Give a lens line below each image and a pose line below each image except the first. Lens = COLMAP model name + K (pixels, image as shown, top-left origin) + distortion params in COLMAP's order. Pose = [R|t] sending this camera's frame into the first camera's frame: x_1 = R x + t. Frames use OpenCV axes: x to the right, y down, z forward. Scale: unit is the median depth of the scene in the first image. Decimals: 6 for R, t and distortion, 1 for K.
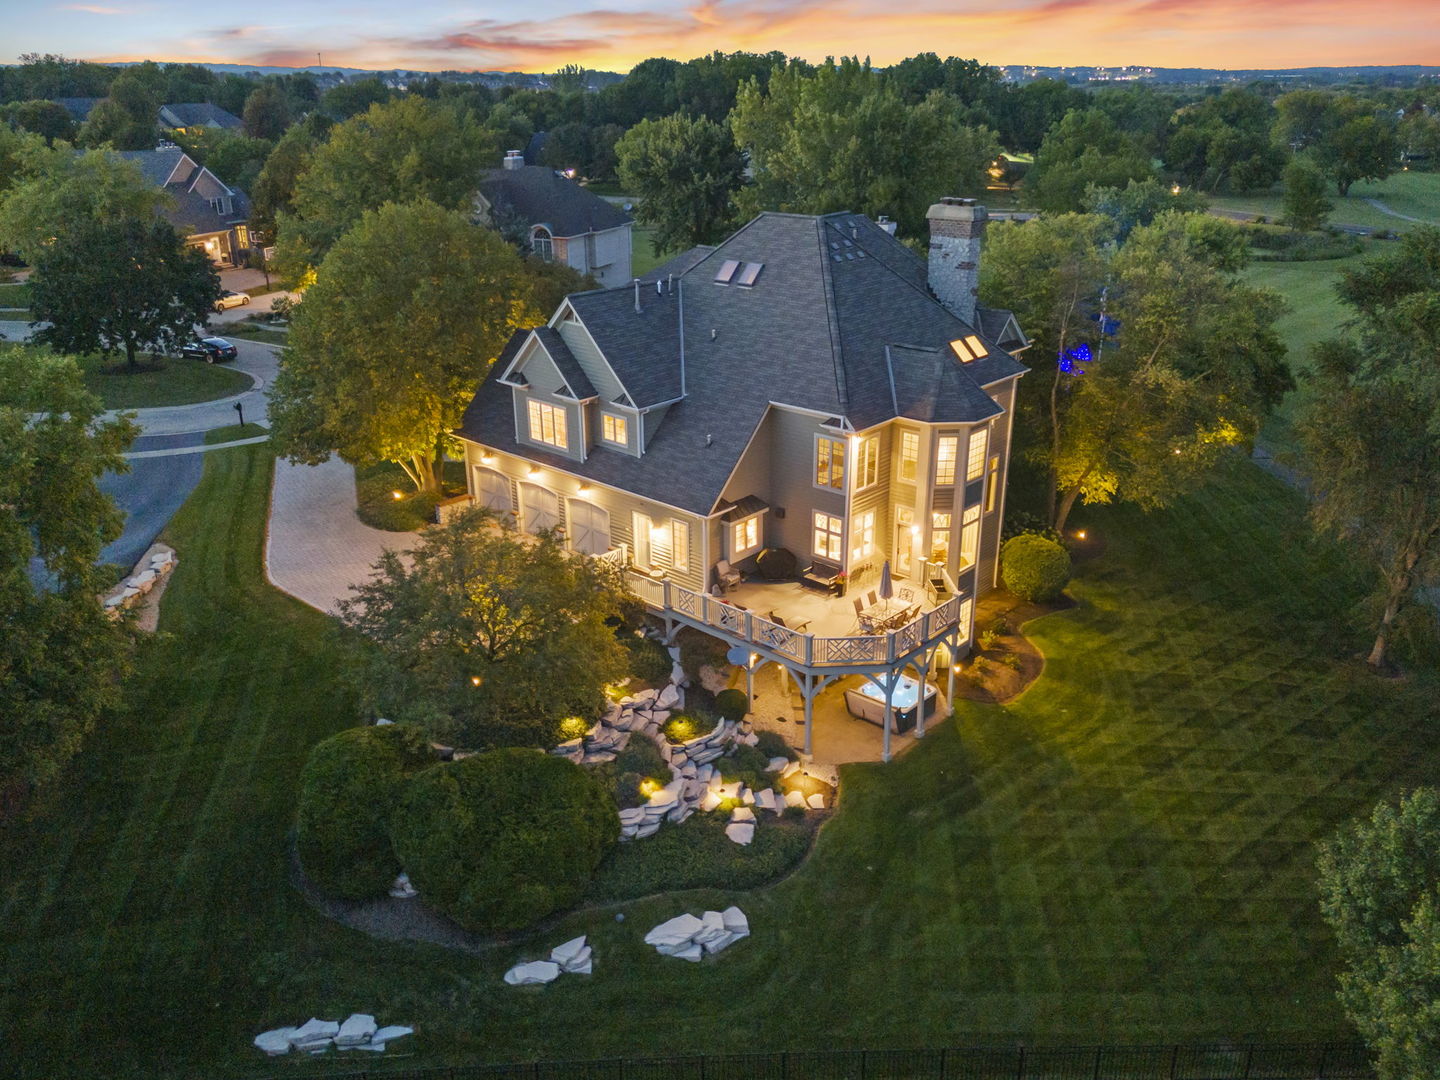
lens RADIAL K [[1070.4, 0, 729.4], [0, 1070.4, 568.7], [0, 0, 1]] dist [0.020813, -0.009280]
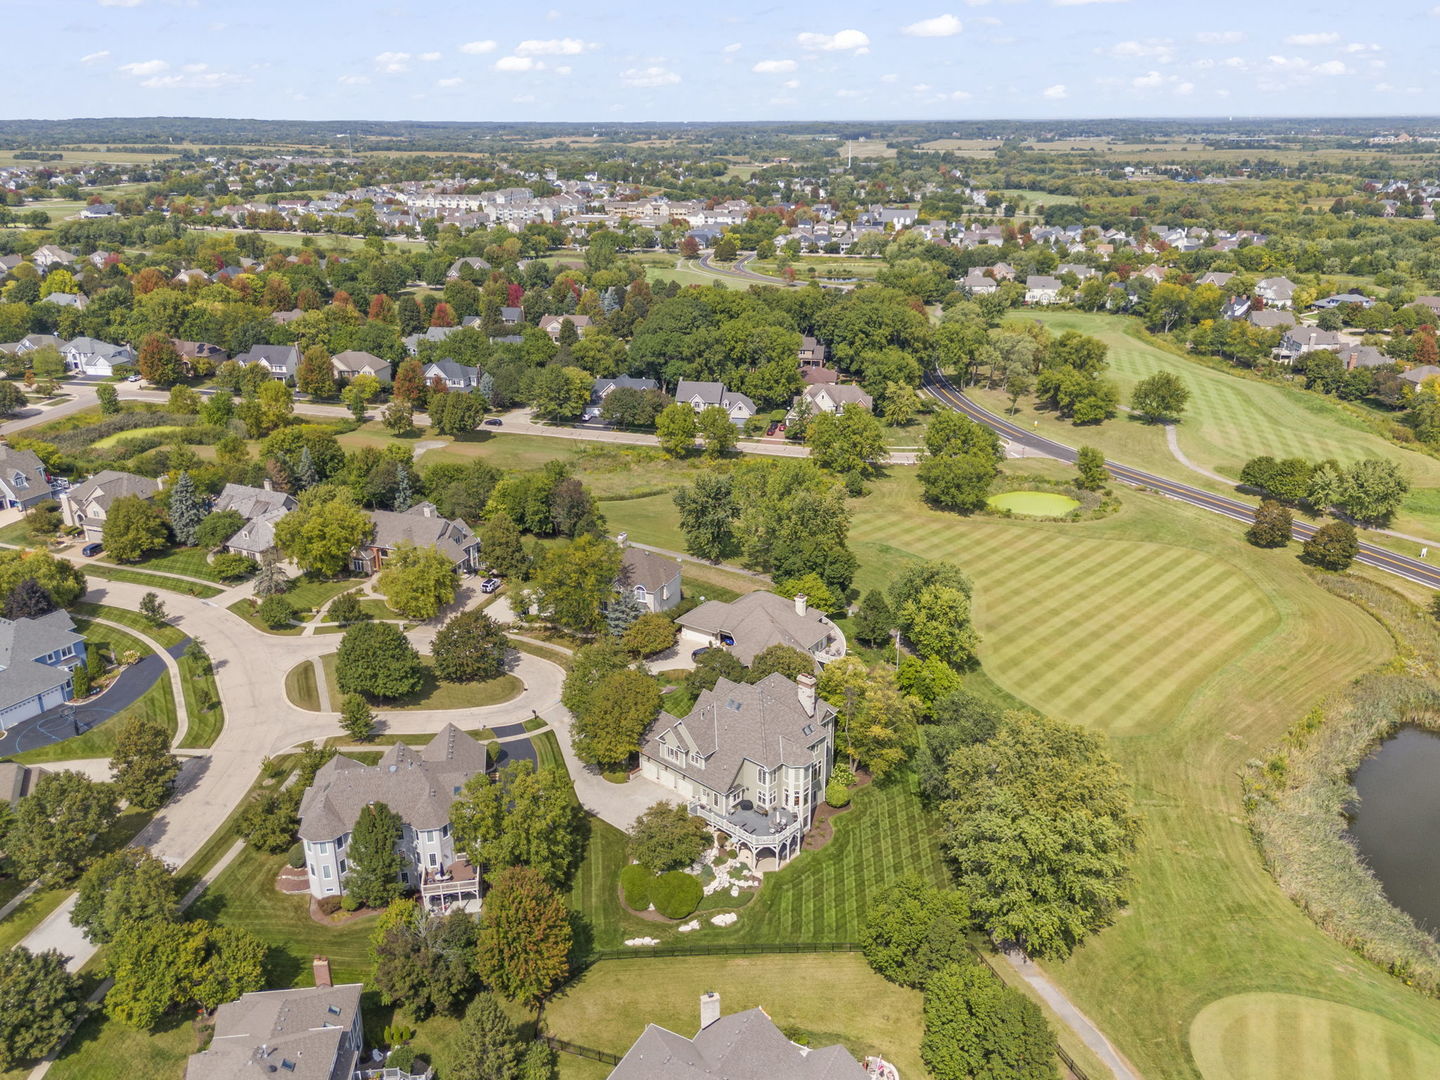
lens RADIAL K [[1065.6, 0, 720.0], [0, 1065.6, 540.0], [0, 0, 1]] dist [0.022319, -0.011569]
pose [[0.999955, -0.003257, -0.008929, -0.003382], [0.002861, 0.999024, -0.044073, -0.781731], [0.009064, 0.044045, 0.998988, -2.646610]]
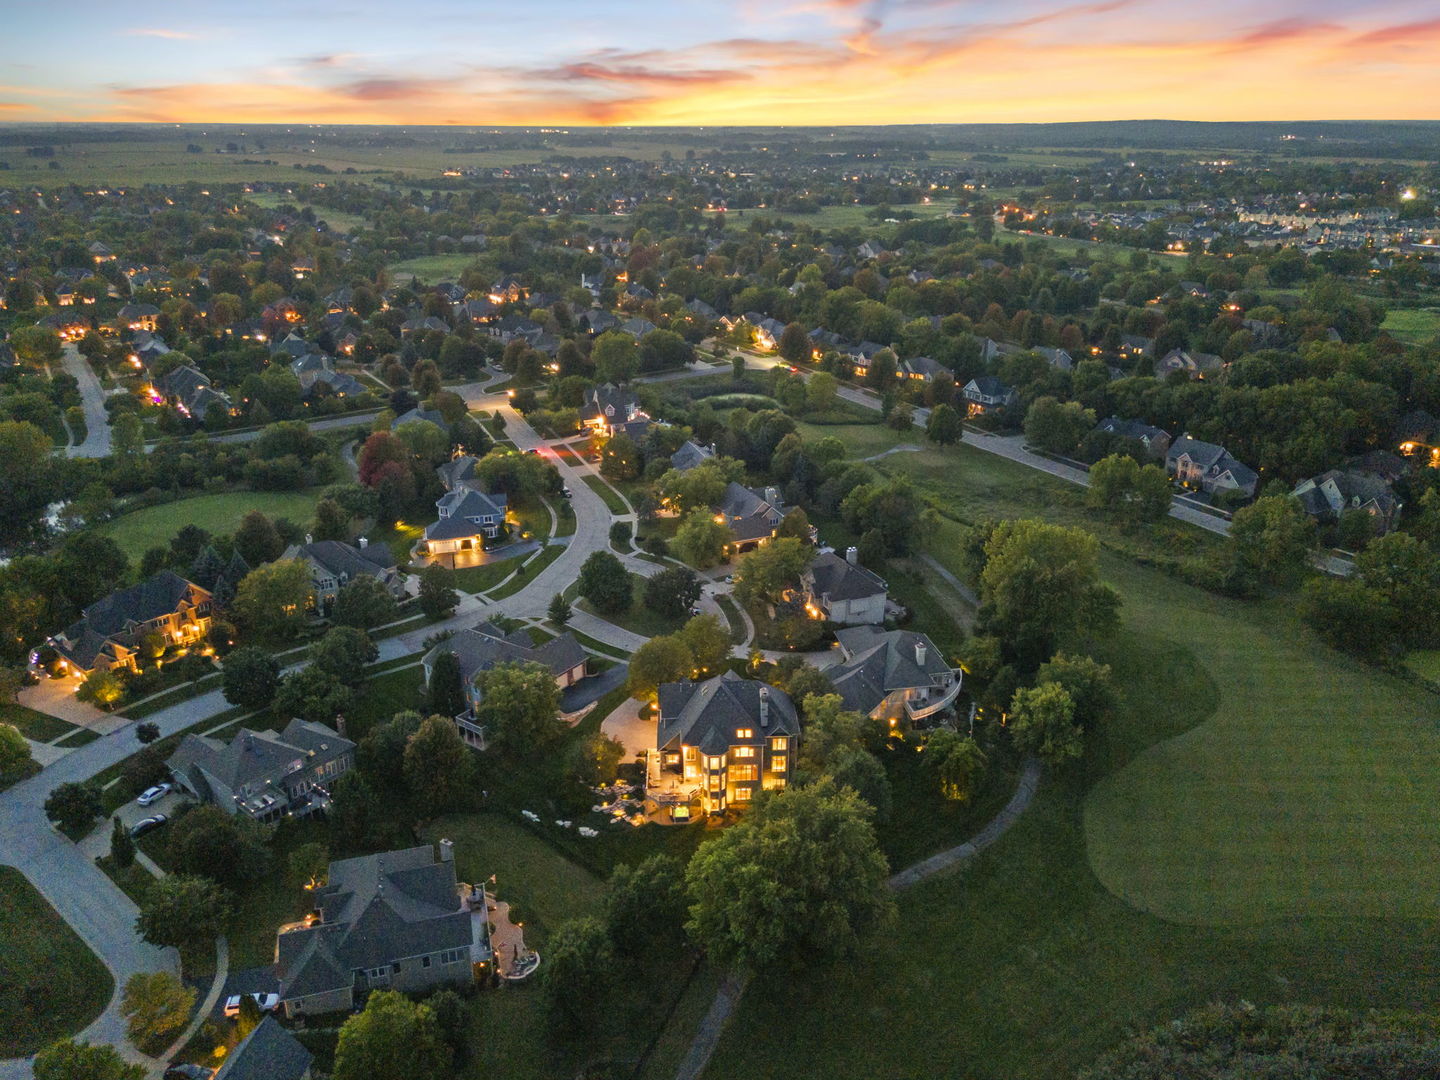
lens RADIAL K [[1065.6, 0, 720.0], [0, 1065.6, 540.0], [0, 0, 1]] dist [0.022319, -0.011569]
pose [[0.688181, 0.246691, -0.682312, 3.061810], [-0.264778, 0.960954, 0.080379, -1.364447], [0.675499, 0.125345, 0.726629, -2.125168]]
